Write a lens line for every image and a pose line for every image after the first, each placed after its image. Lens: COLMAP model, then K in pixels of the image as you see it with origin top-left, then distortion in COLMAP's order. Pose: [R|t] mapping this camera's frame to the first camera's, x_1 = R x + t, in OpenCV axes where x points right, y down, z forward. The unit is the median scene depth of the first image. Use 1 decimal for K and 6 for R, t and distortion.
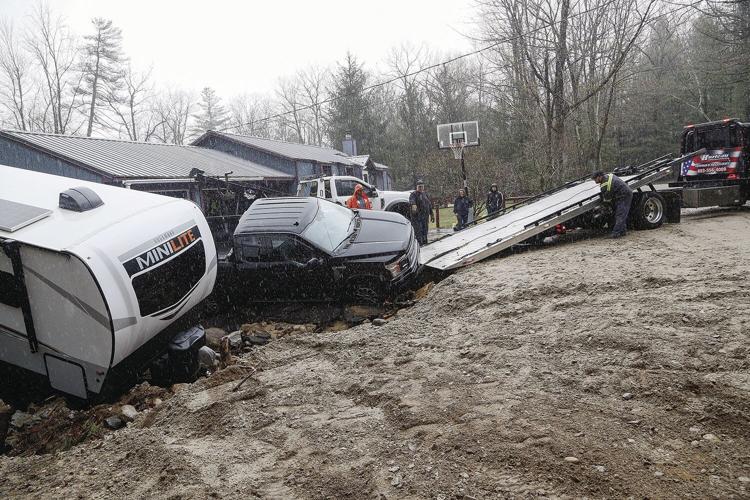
lens RADIAL K [[541.4, 0, 375.0], [0, 541.4, 250.0], [0, 0, 1]] dist [-0.134217, 0.087758]
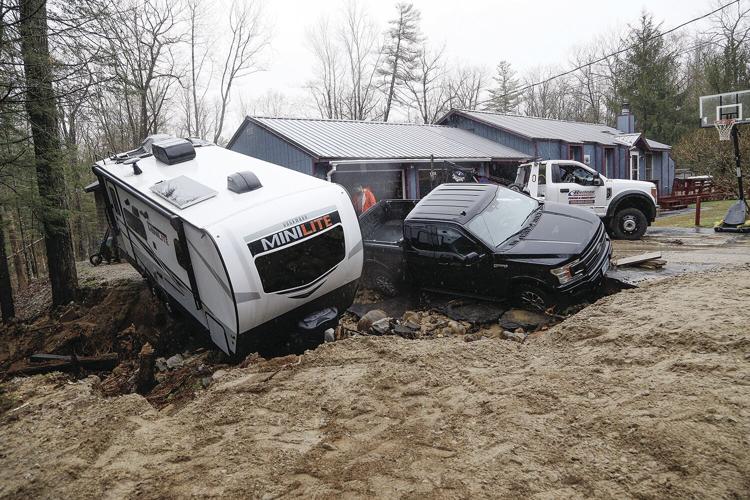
lens RADIAL K [[541.4, 0, 375.0], [0, 541.4, 250.0], [0, 0, 1]] dist [-0.134217, 0.087758]
pose [[0.828448, 0.103196, -0.550476, 0.238458], [-0.074852, 0.994462, 0.073779, -0.041893], [0.555041, -0.019918, 0.831584, 0.137662]]
